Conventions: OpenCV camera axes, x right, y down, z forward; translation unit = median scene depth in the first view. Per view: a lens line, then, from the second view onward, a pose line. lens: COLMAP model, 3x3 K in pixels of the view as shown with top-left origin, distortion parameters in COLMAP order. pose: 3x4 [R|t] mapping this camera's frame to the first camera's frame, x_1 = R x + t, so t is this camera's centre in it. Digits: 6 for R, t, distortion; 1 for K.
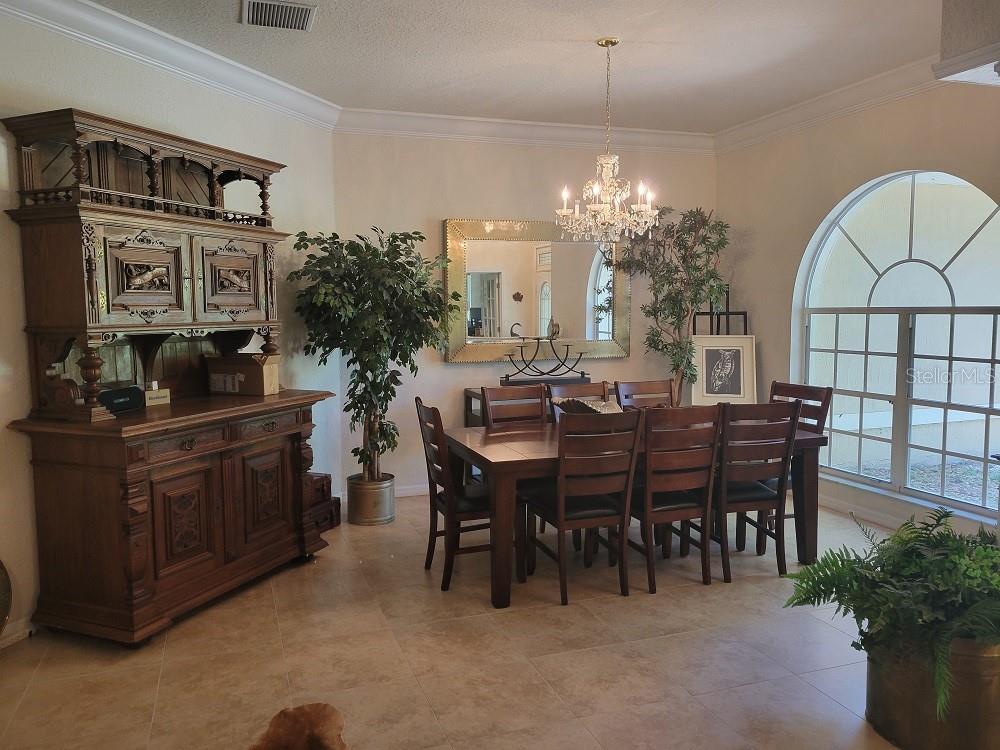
lens RADIAL K [[704.7, 0, 500.0], [0, 704.7, 375.0], [0, 0, 1]] dist [0.009096, -0.000244]
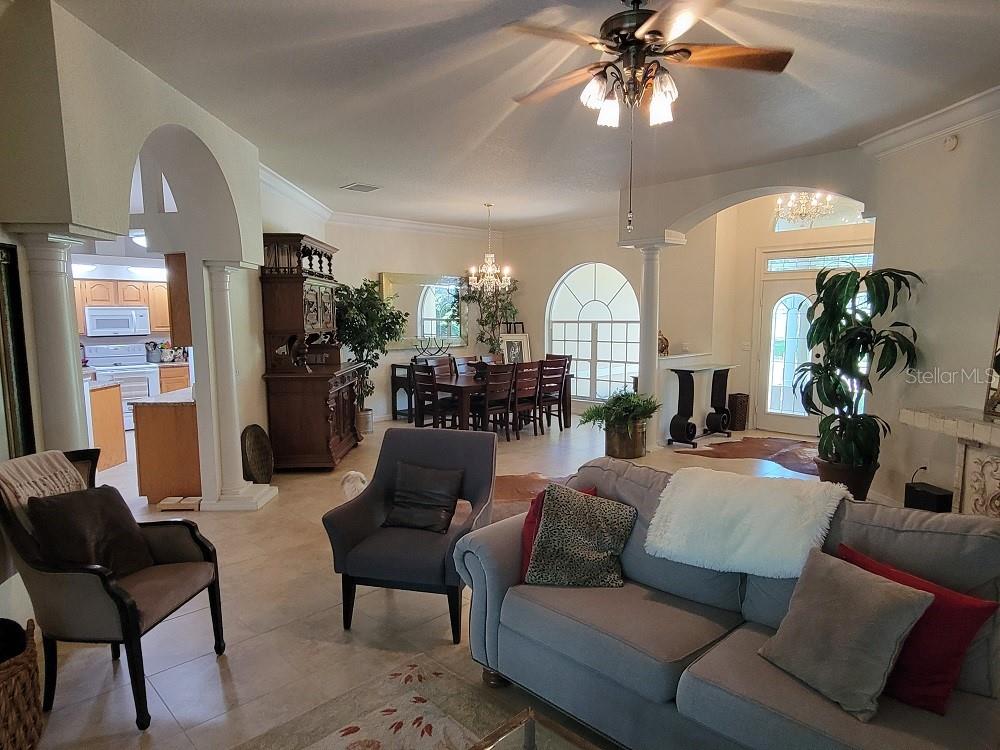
lens RADIAL K [[599.6, 0, 494.9], [0, 599.6, 384.1], [0, 0, 1]] dist [0.006196, -0.000093]
pose [[0.902584, -0.045655, 0.428086, -0.560348], [0.038983, 0.998943, 0.024345, 0.051305], [-0.428745, -0.005285, 0.903410, -0.626996]]
